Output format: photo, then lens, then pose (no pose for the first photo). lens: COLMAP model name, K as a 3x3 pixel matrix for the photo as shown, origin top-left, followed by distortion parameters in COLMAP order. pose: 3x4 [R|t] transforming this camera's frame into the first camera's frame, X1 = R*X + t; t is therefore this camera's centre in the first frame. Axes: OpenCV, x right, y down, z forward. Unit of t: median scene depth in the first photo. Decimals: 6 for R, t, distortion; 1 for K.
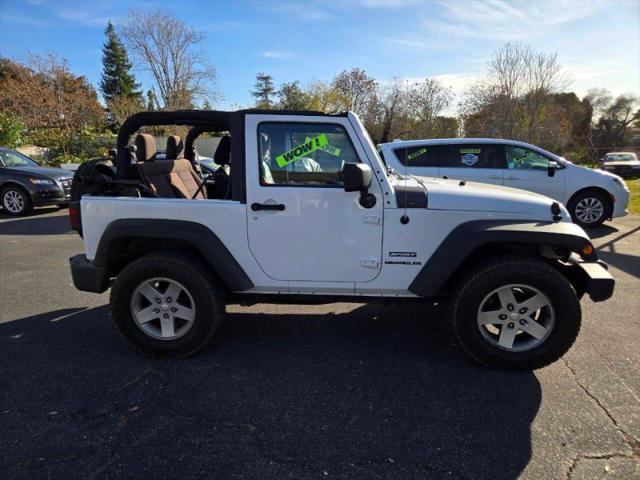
lens RADIAL K [[425.9, 0, 313.2], [0, 425.9, 242.0], [0, 0, 1]] dist [0.079189, -0.069716]
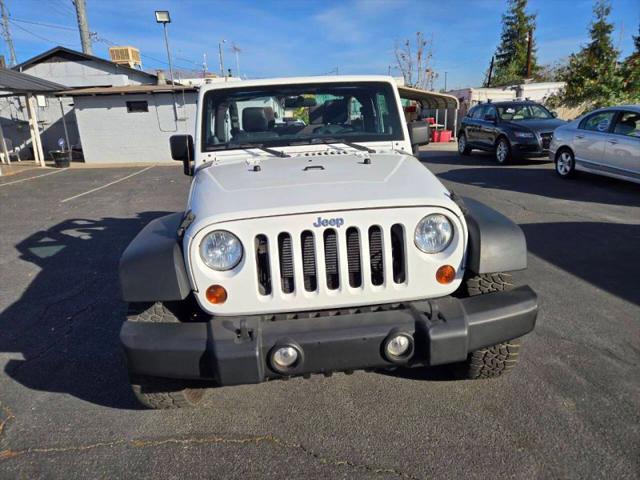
lens RADIAL K [[427.2, 0, 318.4], [0, 427.2, 233.1], [0, 0, 1]] dist [0.075634, -0.066525]
pose [[0.202890, 0.257238, -0.944809, 1.204245], [-0.162898, 0.960299, 0.226475, -0.234215], [0.965557, 0.107958, 0.236739, 1.025573]]
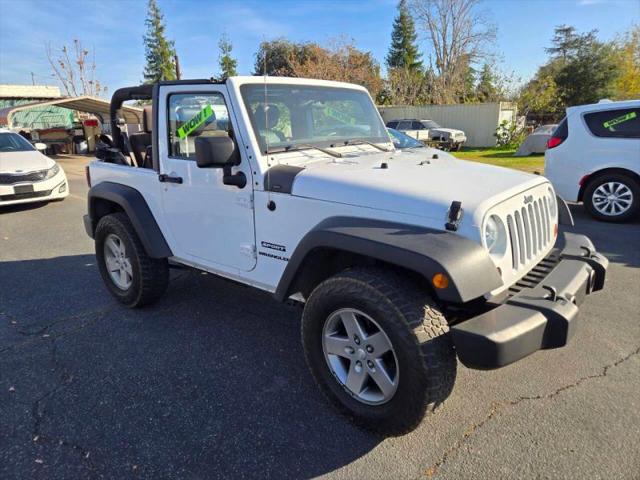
lens RADIAL K [[427.2, 0, 318.4], [0, 427.2, 233.1], [0, 0, 1]] dist [0.075634, -0.066525]
pose [[0.822589, 0.134207, -0.552573, 0.740564], [-0.106514, 0.990915, 0.082107, -0.075372], [0.558572, -0.008683, 0.829411, 0.347844]]
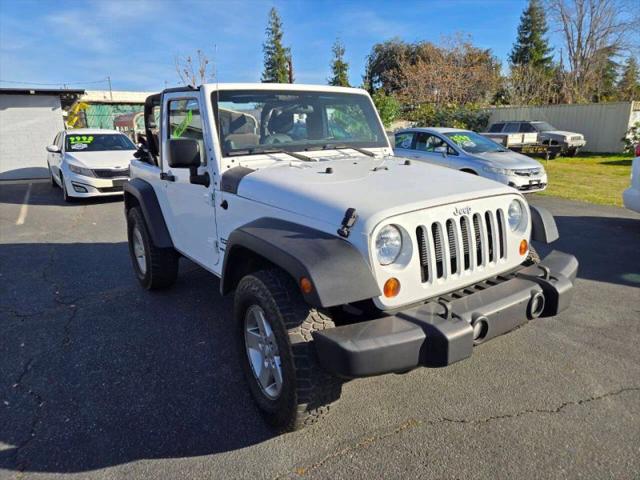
lens RADIAL K [[427.1, 0, 317.8], [0, 427.1, 239.0], [0, 0, 1]] dist [0.076255, -0.064591]
pose [[0.655370, 0.188035, -0.731527, 0.986677], [-0.146868, 0.981755, 0.120777, -0.115460], [0.740891, 0.028285, 0.671030, 0.530338]]
